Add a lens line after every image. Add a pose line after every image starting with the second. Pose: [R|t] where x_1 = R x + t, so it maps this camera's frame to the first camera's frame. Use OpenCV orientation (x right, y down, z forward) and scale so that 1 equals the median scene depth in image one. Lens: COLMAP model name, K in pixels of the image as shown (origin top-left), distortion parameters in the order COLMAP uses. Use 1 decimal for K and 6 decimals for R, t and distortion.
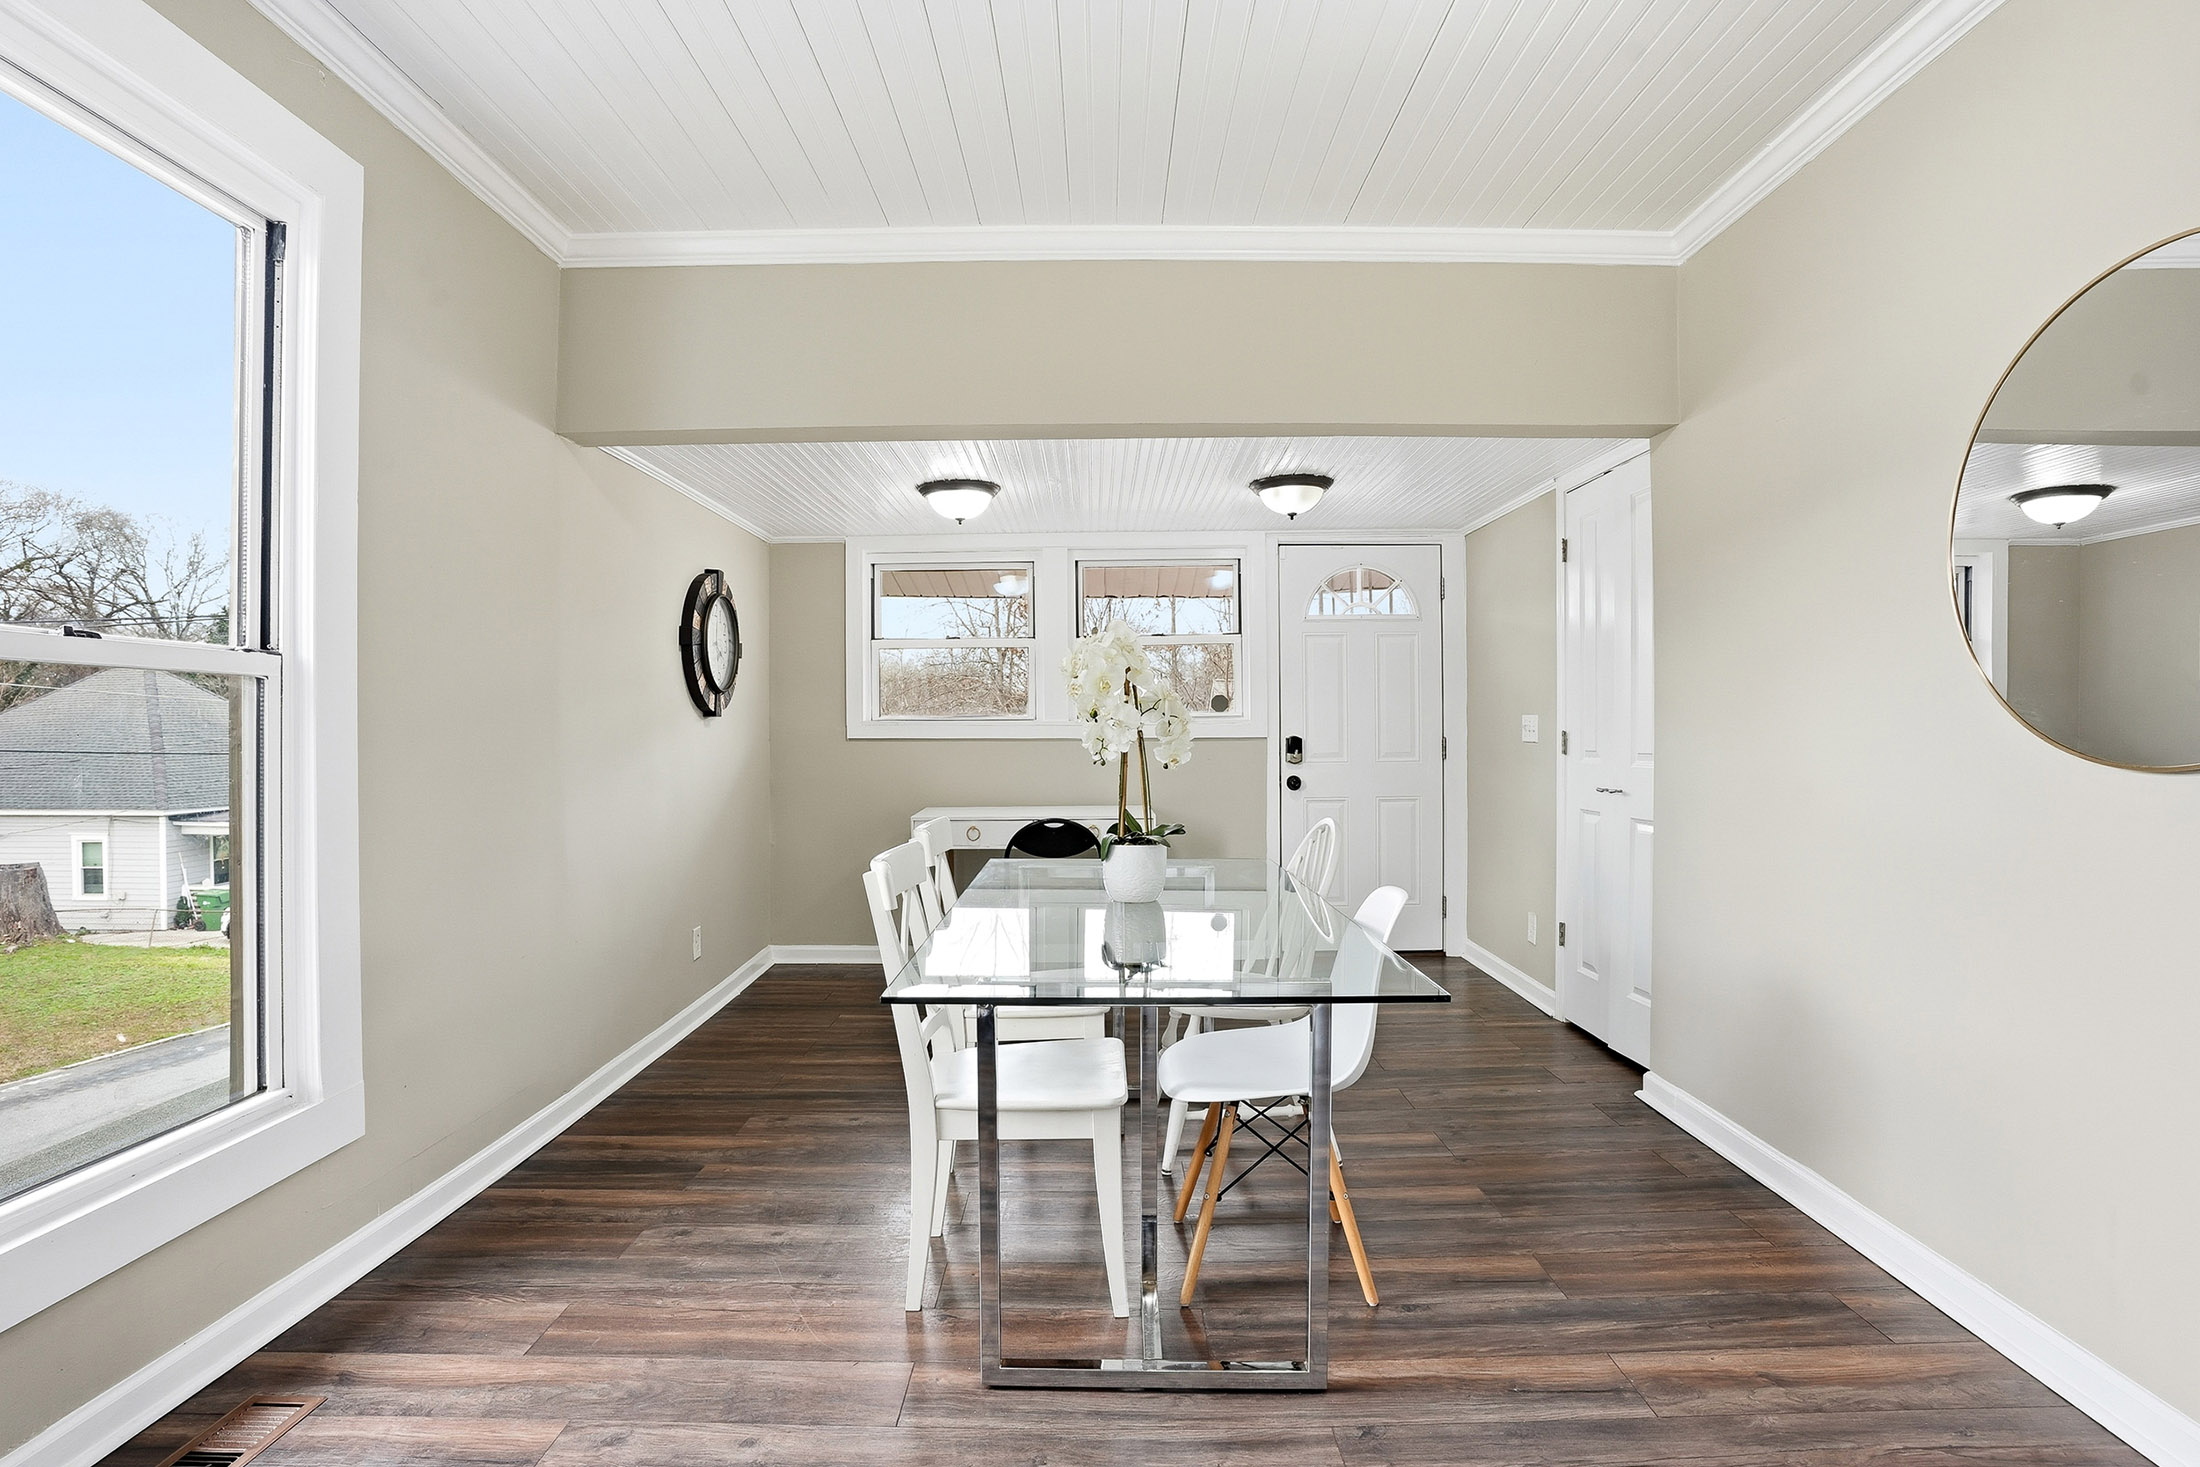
lens RADIAL K [[1094.8, 0, 1094.7], [0, 1094.8, 733.9], [0, 0, 1]] dist [-0.074209, 0.040054]
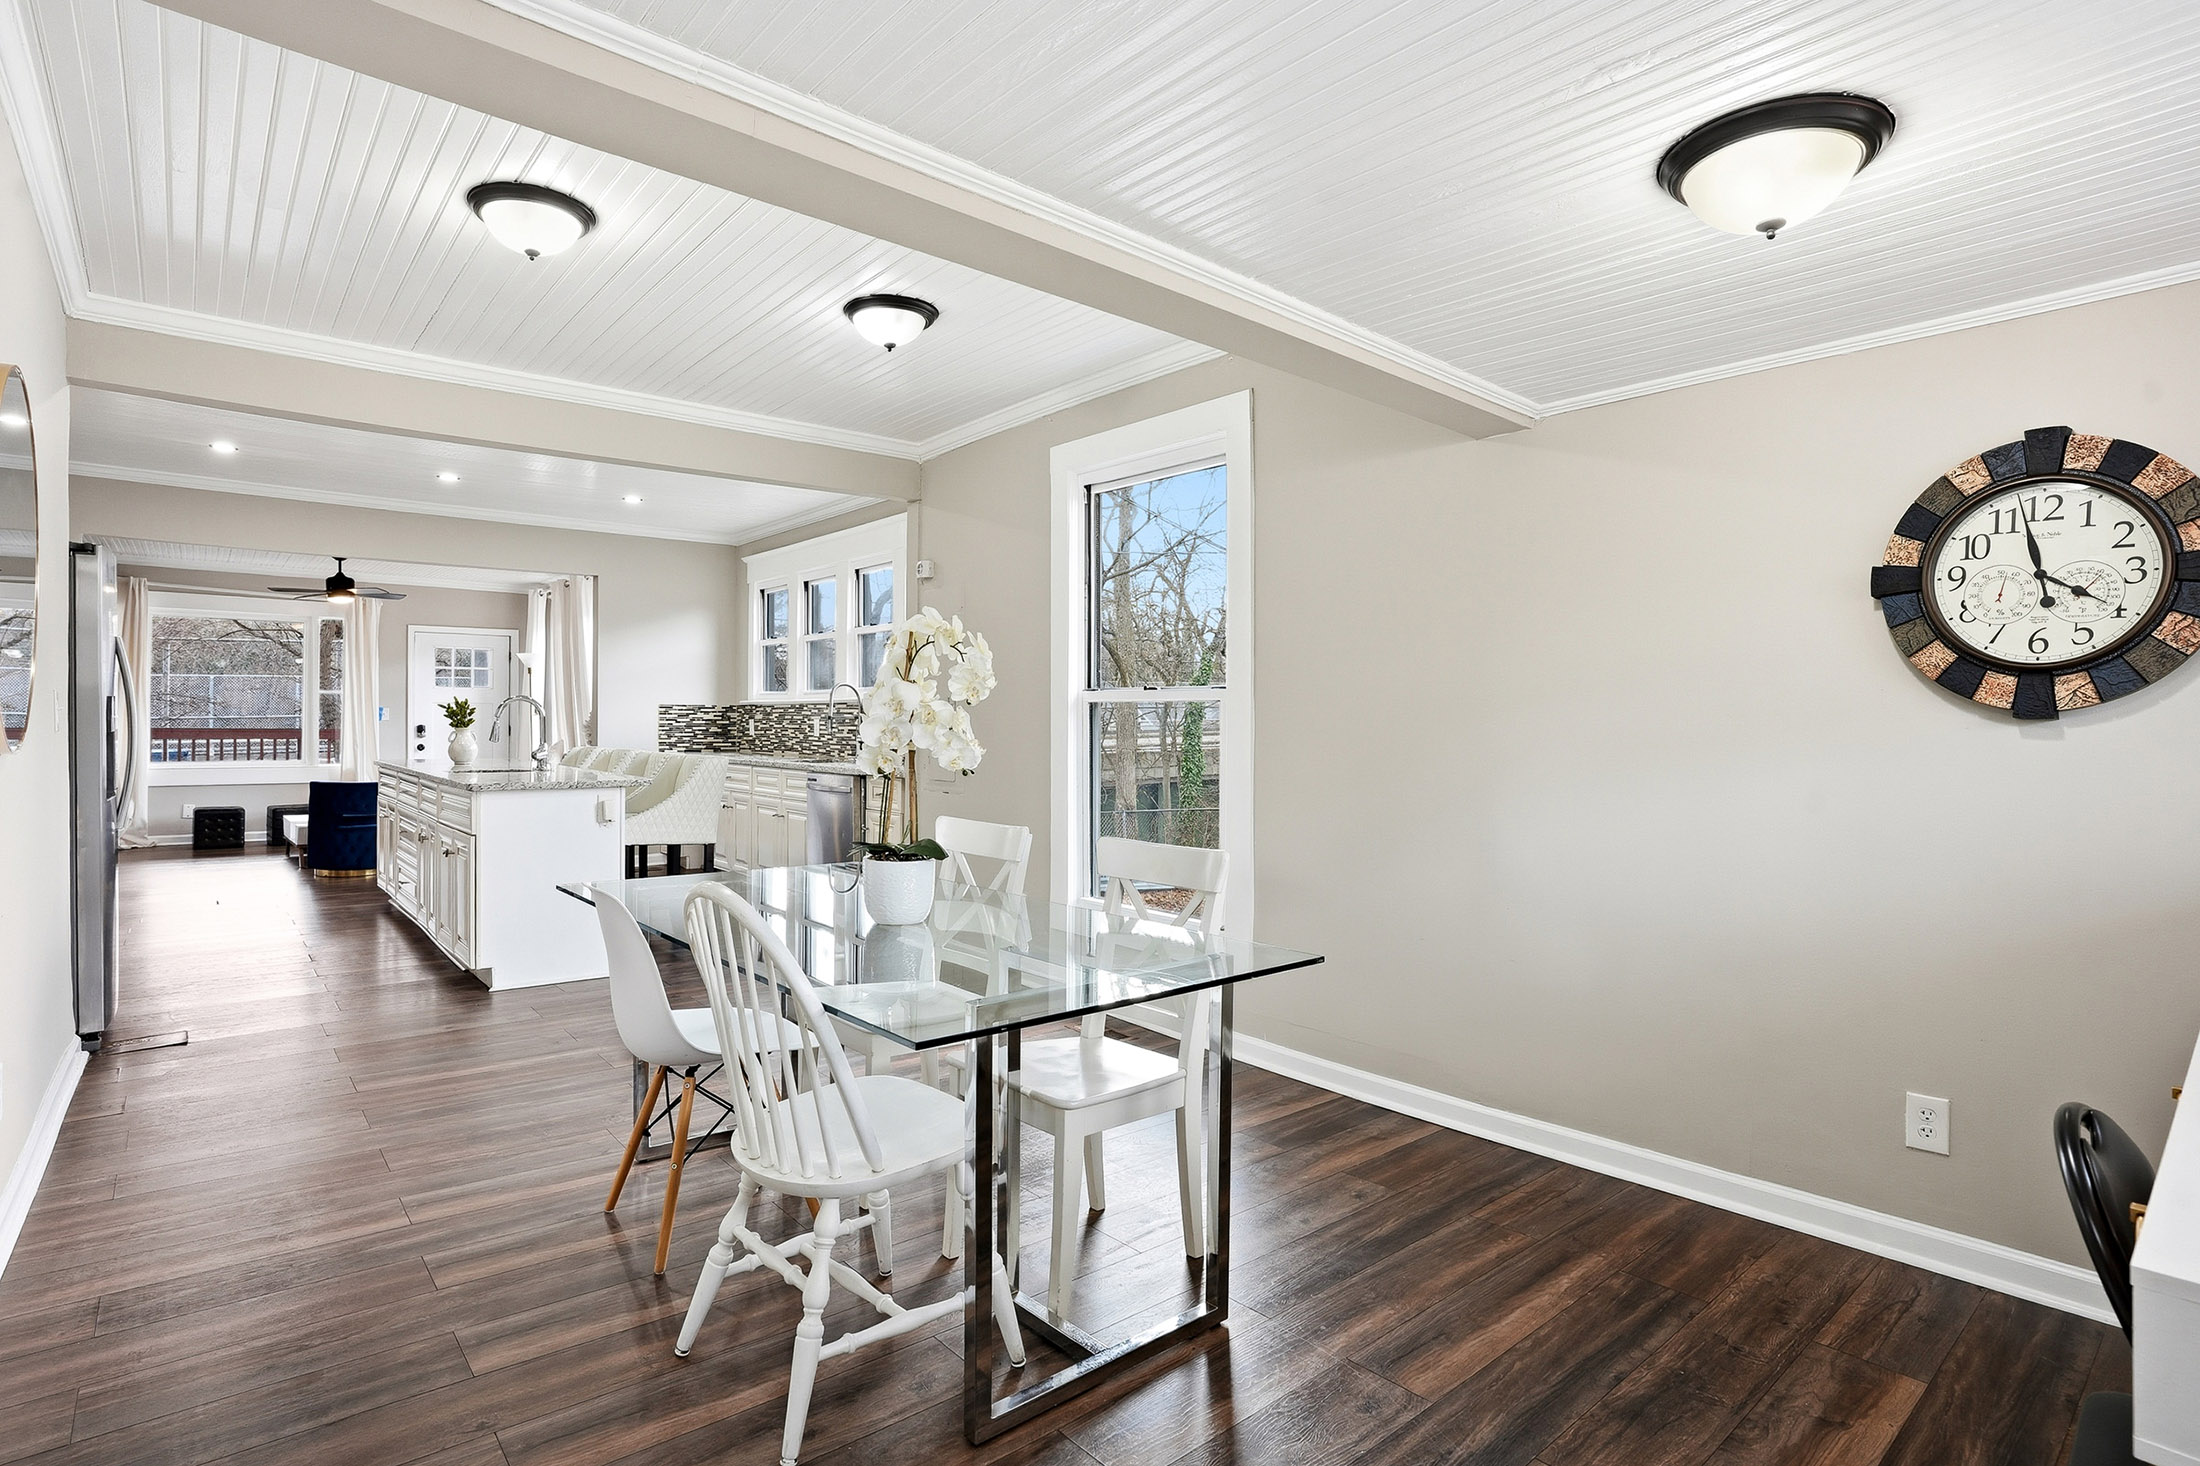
lens RADIAL K [[1115.0, 0, 1088.6], [0, 1115.0, 732.6], [0, 0, 1]] dist [-0.074305, 0.042504]
pose [[-0.758934, -0.000851, -0.651167, 0.507624], [-0.015014, 0.999756, 0.016192, -0.019746], [0.650994, 0.022065, -0.758762, 1.774651]]
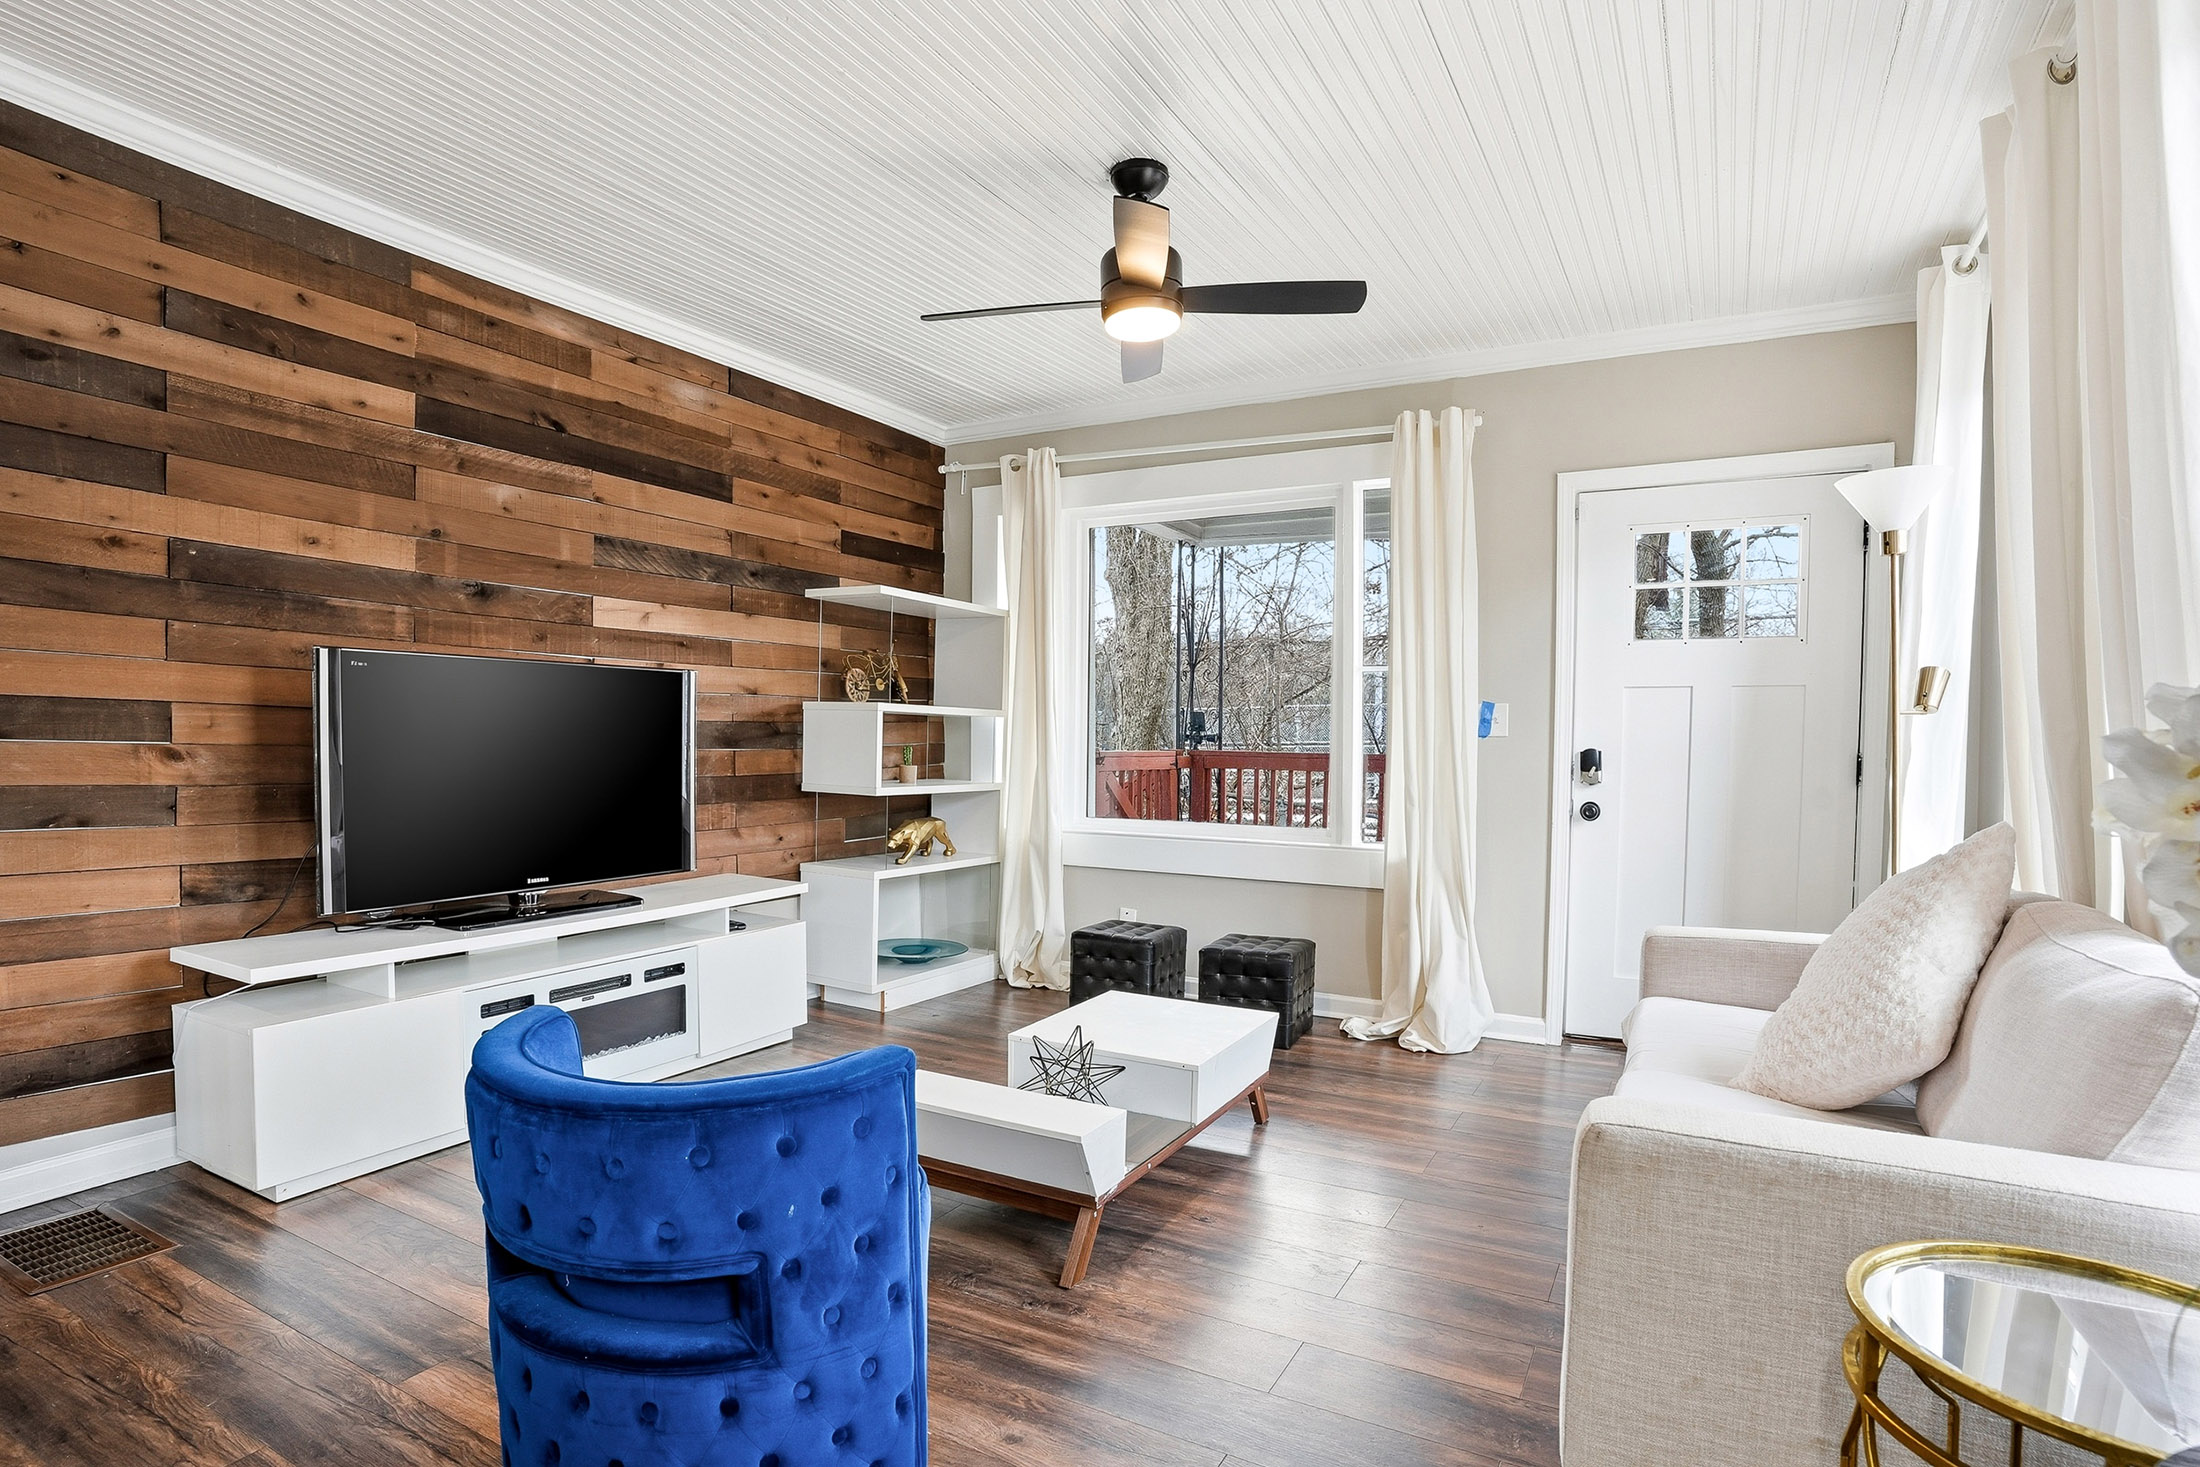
lens RADIAL K [[1136.5, 0, 1094.4], [0, 1136.5, 782.5], [0, 0, 1]] dist [-0.063133, 0.000364]
pose [[-0.881479, -0.028275, 0.471376, -0.366676], [-0.007203, 0.998895, 0.046447, 0.034054], [-0.472169, 0.037546, -0.880708, -1.262502]]
